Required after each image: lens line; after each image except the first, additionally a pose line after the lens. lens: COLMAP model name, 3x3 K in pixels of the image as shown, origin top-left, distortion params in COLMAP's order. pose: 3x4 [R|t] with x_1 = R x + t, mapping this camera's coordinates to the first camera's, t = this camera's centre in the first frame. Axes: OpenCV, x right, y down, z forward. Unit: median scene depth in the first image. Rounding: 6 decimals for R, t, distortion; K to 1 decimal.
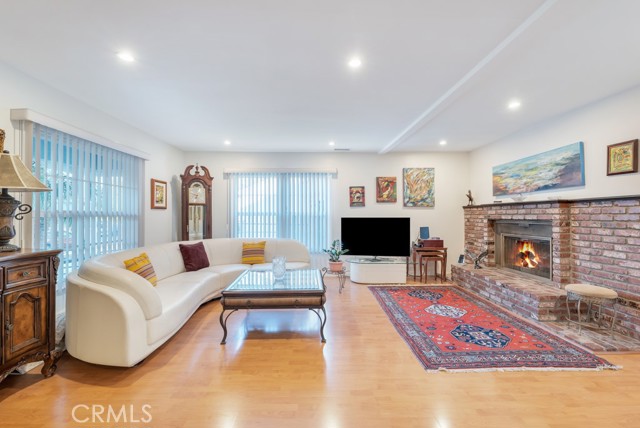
lens RADIAL K [[265.4, 0, 316.3], [0, 265.4, 213.8], [0, 0, 1]] dist [0.001081, 0.000062]
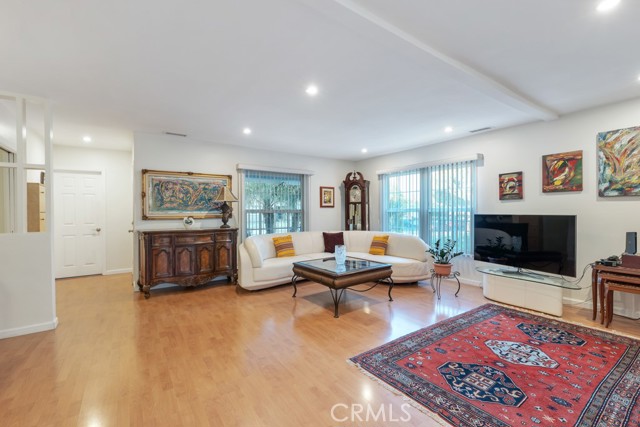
lens RADIAL K [[274.5, 0, 315.9], [0, 274.5, 212.2], [0, 0, 1]] dist [-0.000421, -0.000141]
pose [[0.555414, 0.000687, -0.831574, 0.598379], [0.008364, 0.999944, 0.006413, -0.001921], [0.831532, -0.010517, 0.555377, 0.140439]]
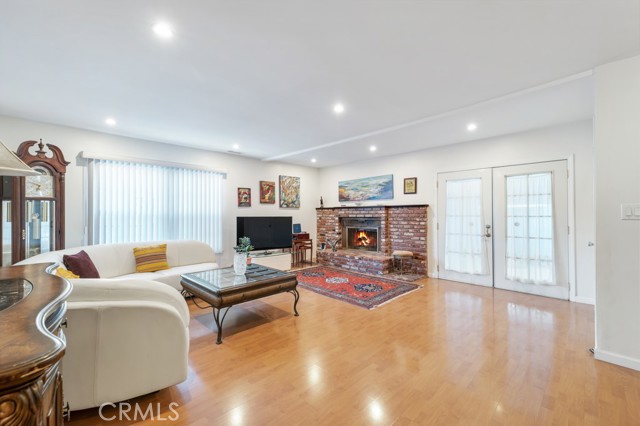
lens RADIAL K [[265.4, 0, 316.3], [0, 265.4, 212.8], [0, 0, 1]] dist [0.001081, 0.000062]
pose [[0.729949, 0.004258, 0.683488, -0.450504], [-0.002027, 0.999990, -0.004065, 0.002084], [-0.683498, 0.001582, 0.729950, 0.015148]]
